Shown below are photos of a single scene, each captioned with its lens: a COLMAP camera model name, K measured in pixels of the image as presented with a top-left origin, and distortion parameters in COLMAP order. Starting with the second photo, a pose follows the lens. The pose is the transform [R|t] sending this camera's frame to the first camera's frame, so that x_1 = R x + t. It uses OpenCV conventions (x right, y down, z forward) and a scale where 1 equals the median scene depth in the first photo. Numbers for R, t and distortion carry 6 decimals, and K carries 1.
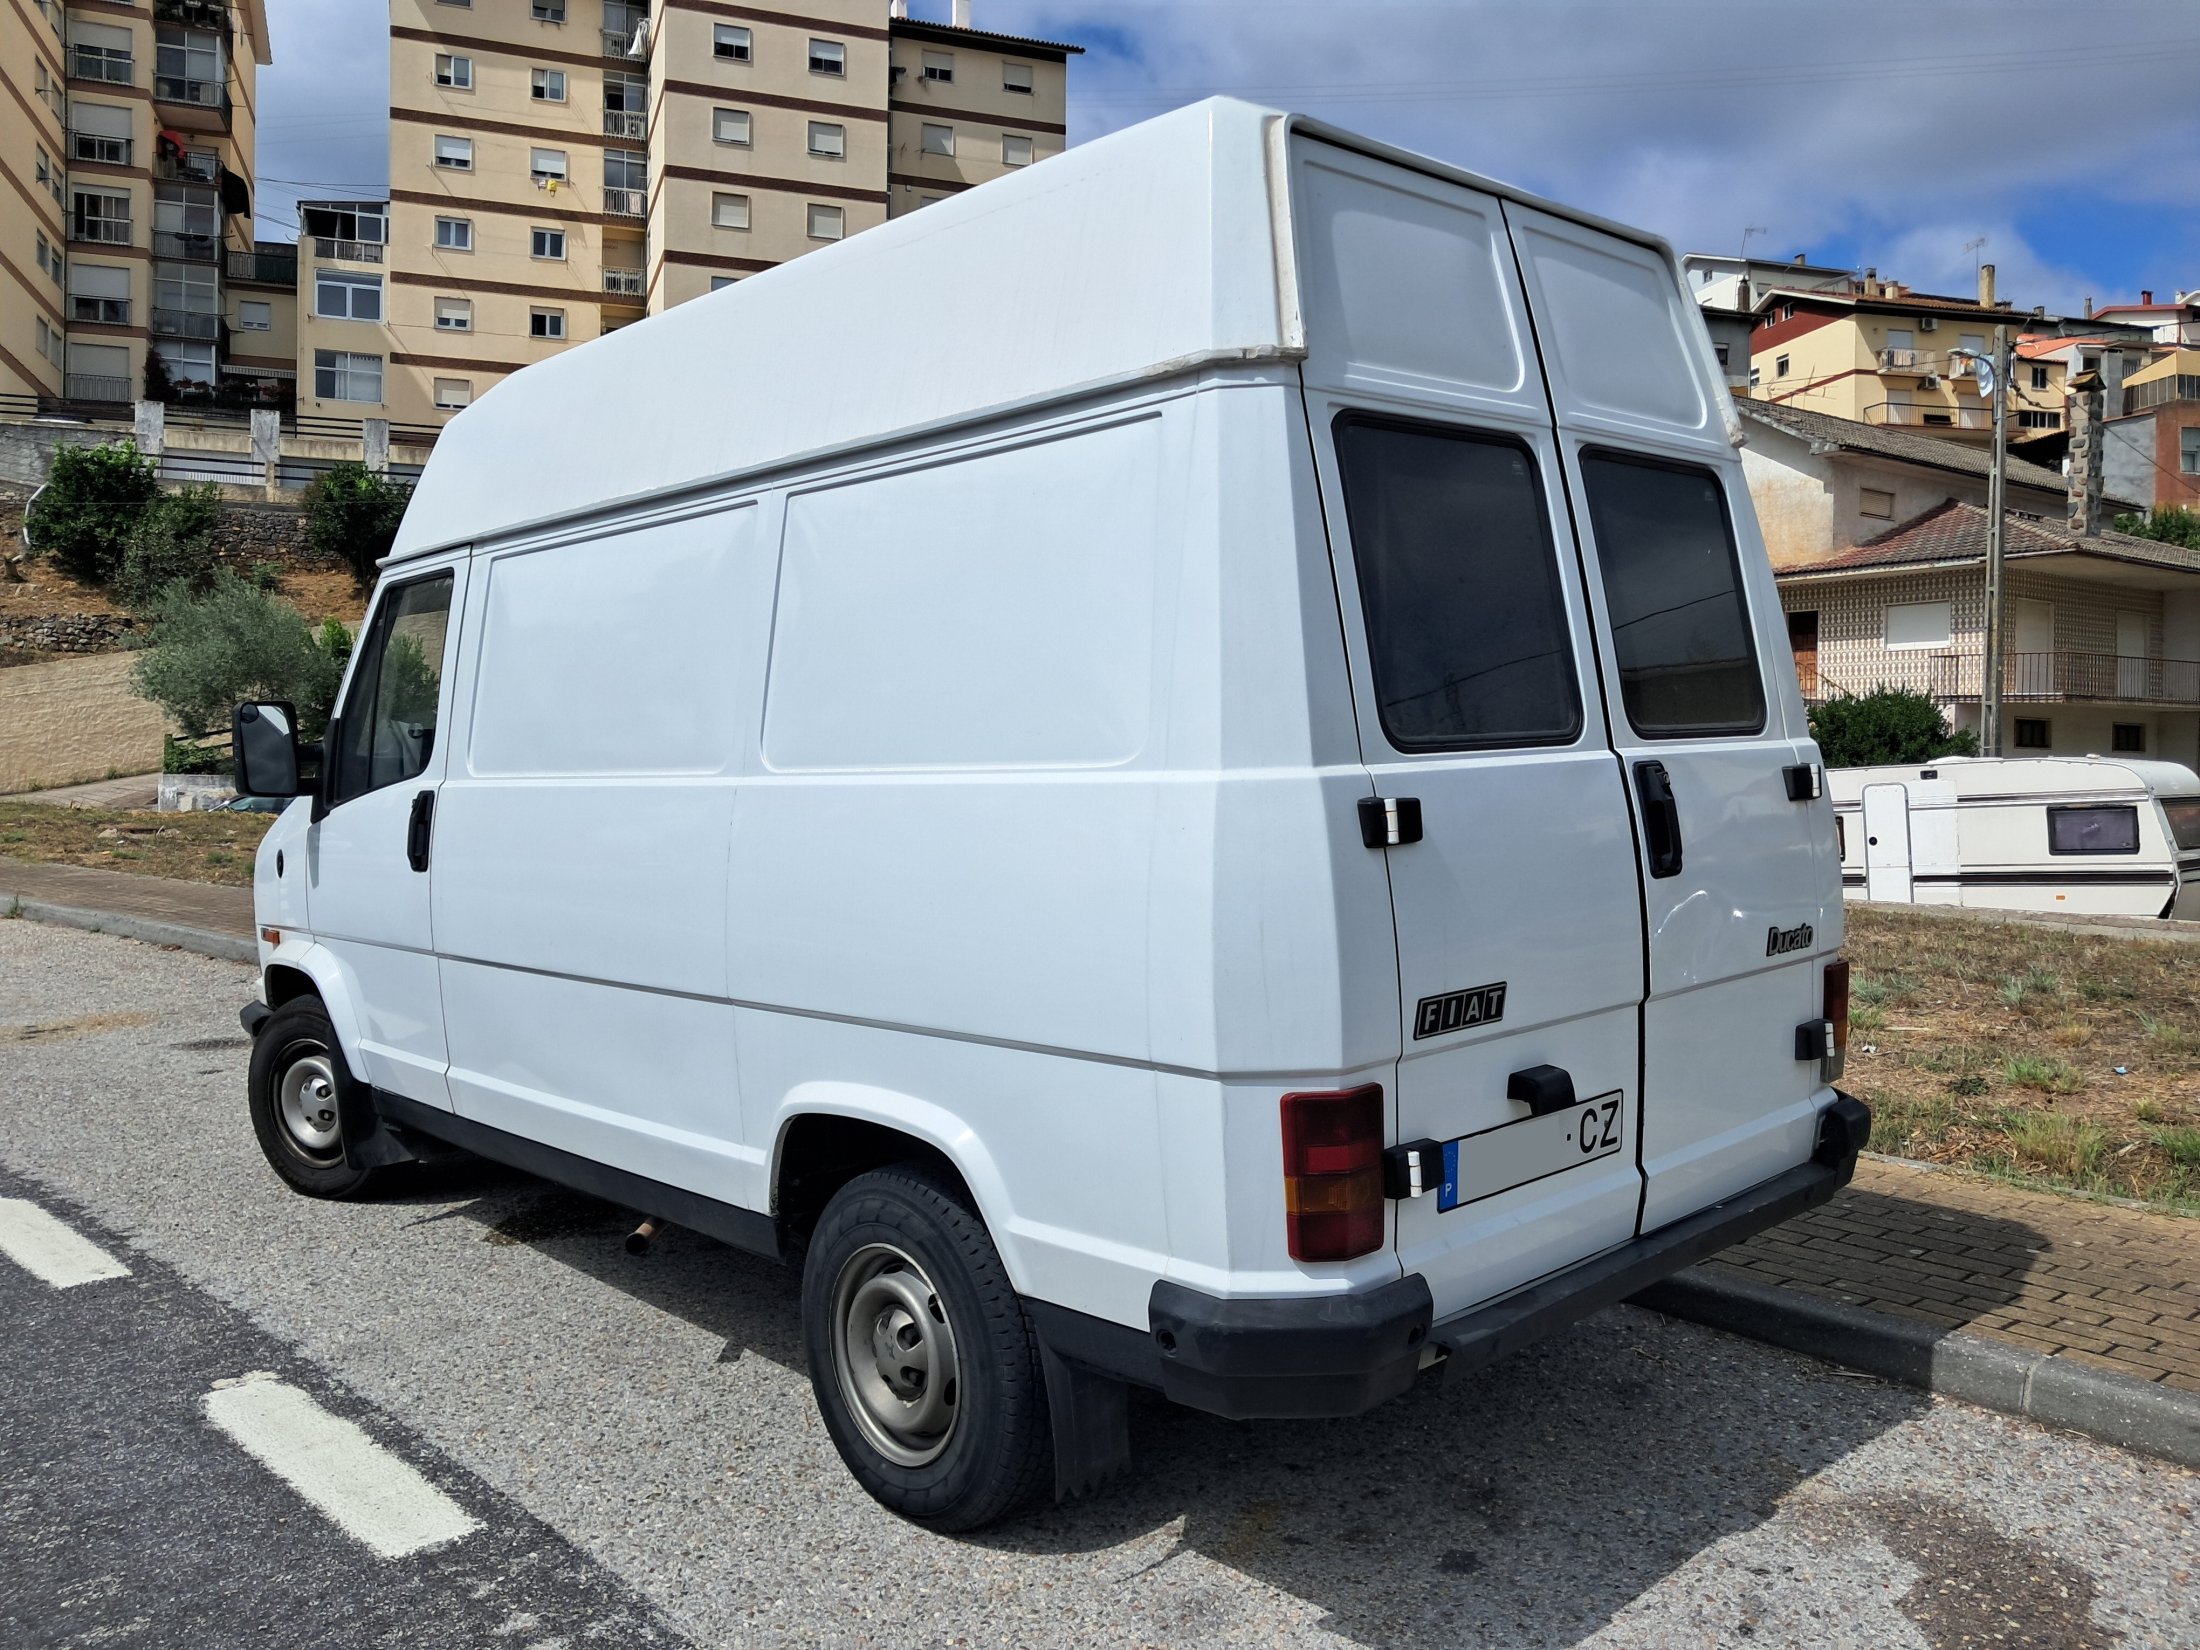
lens RADIAL K [[1730.7, 0, 1100.0], [0, 1730.7, 825.0], [0, 0, 1]] dist [0.018015, -0.007217]
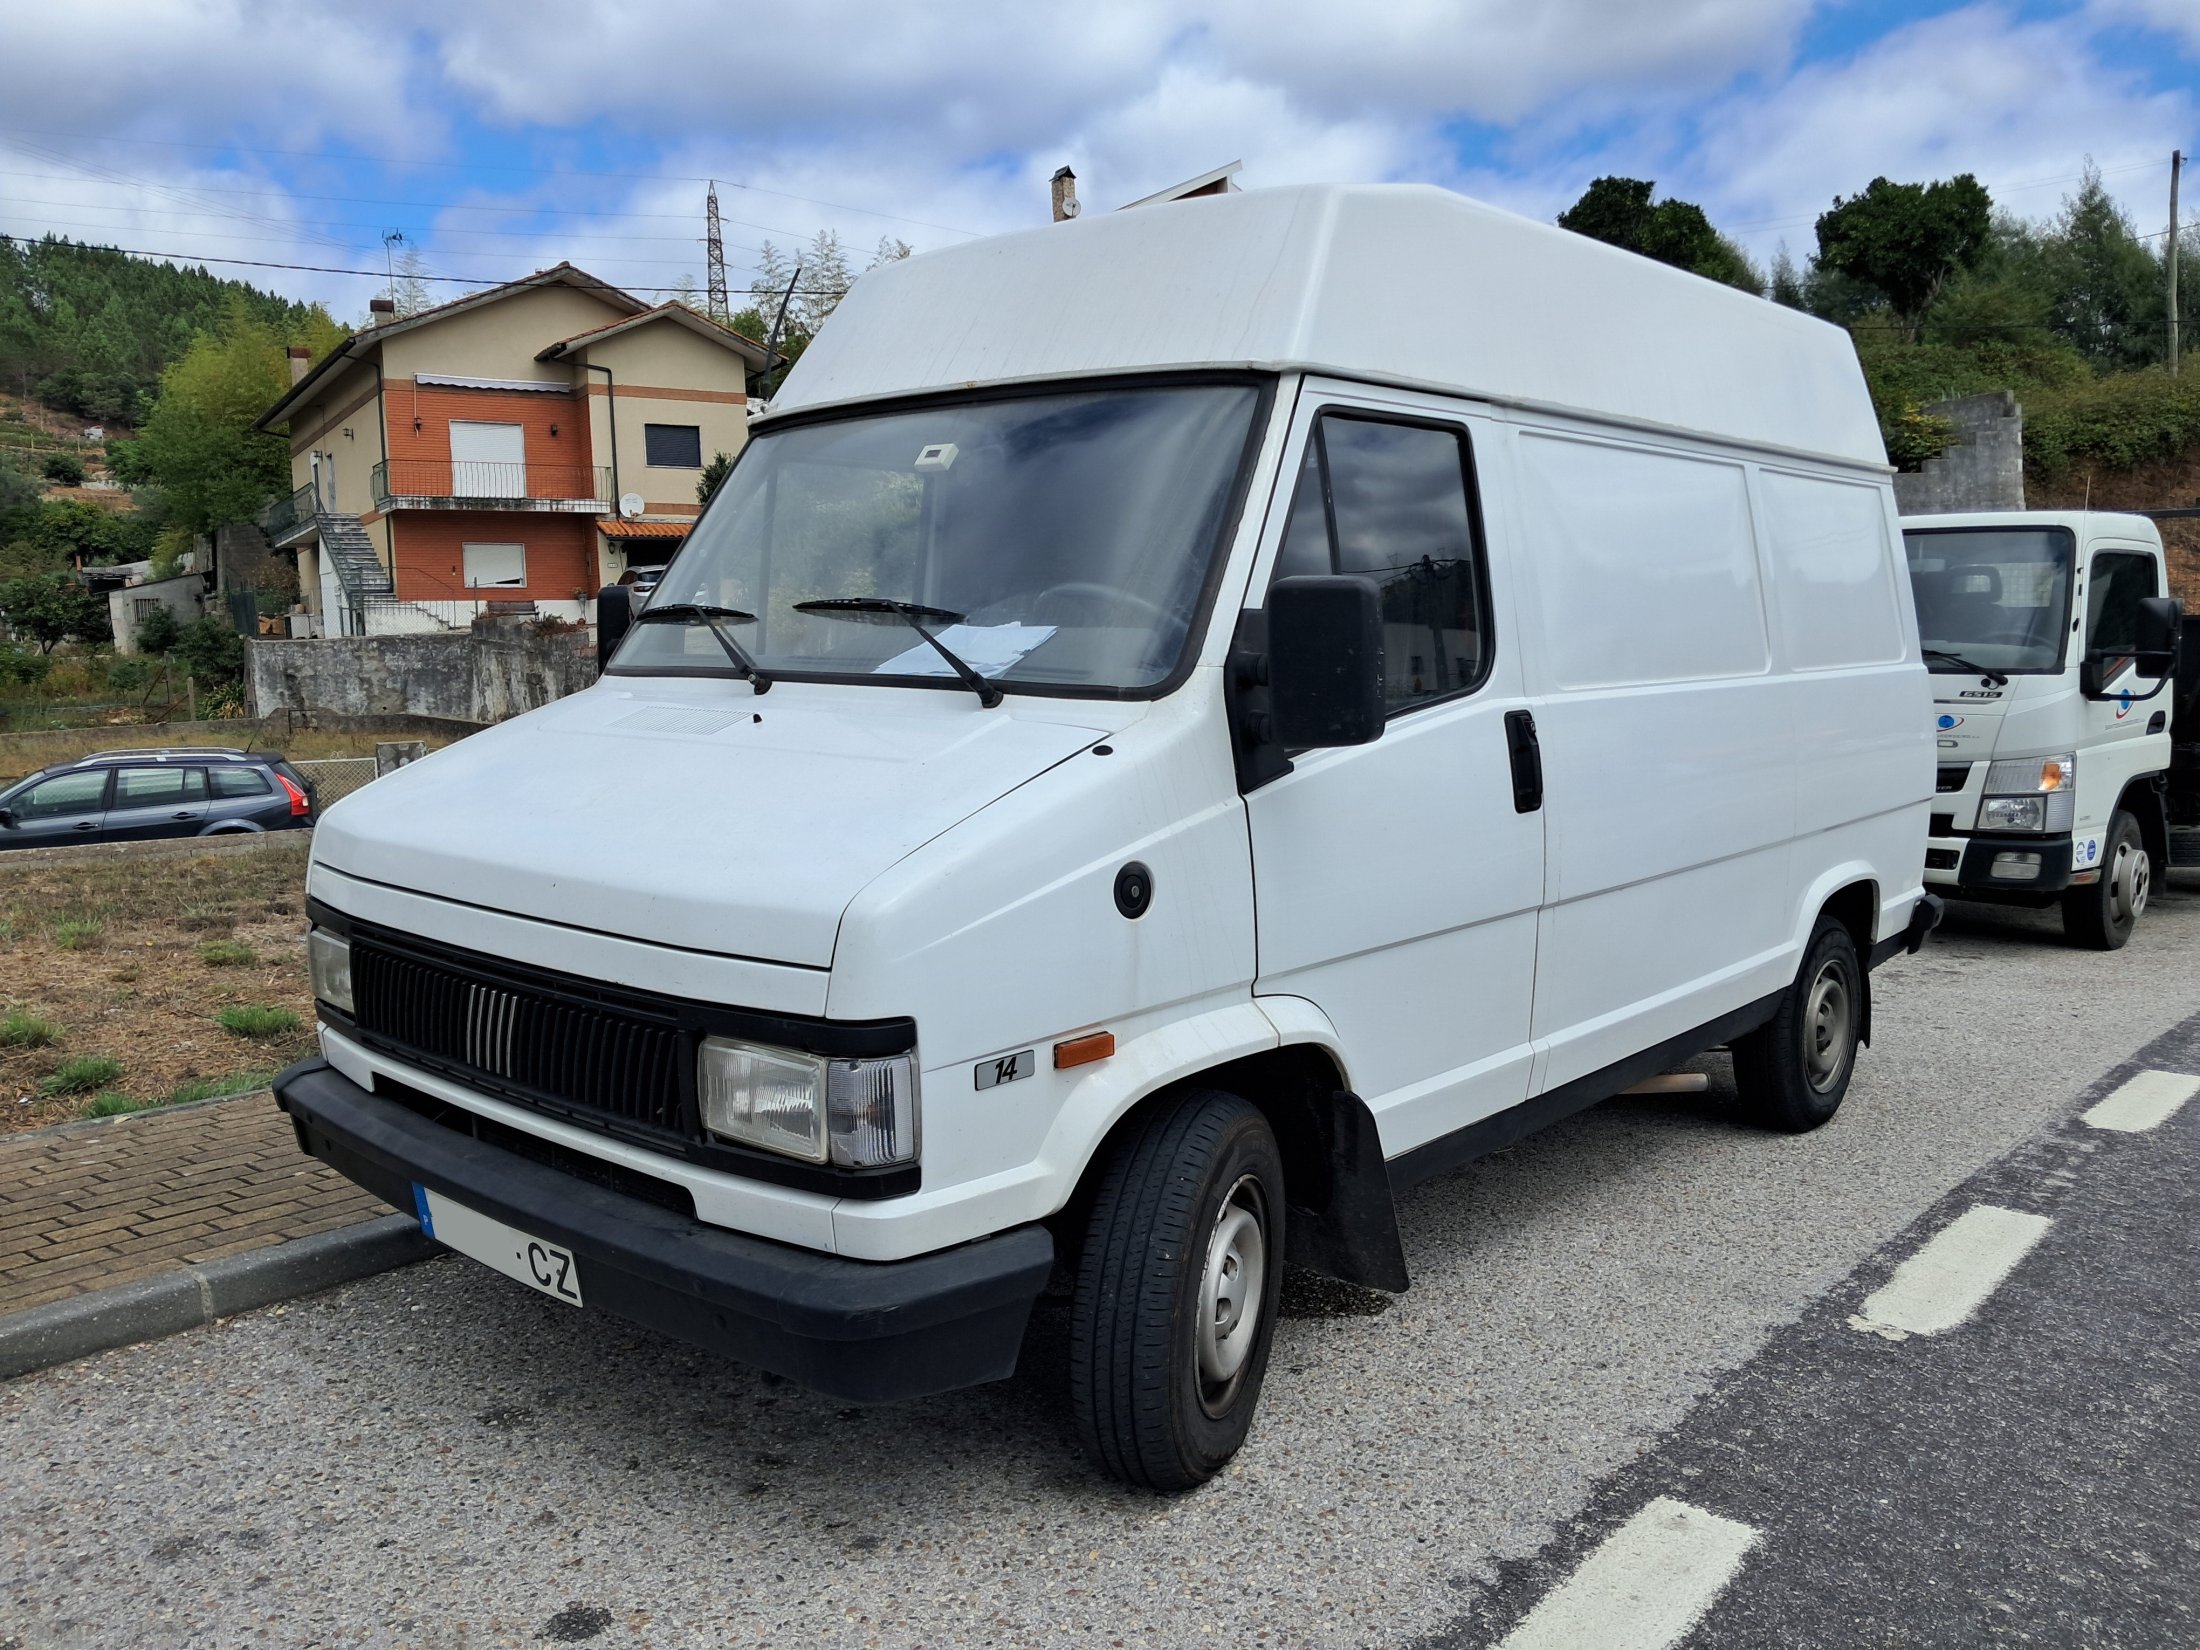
lens RADIAL K [[1739.1, 0, 1115.4], [0, 1739.1, 856.5], [0, 0, 1]] dist [0.042356, -0.012696]
pose [[-0.109842, -0.091749, 0.989705, -1.470124], [0.064929, 0.992941, 0.099255, -0.055391], [-0.991826, 0.075163, -0.103110, 1.609760]]
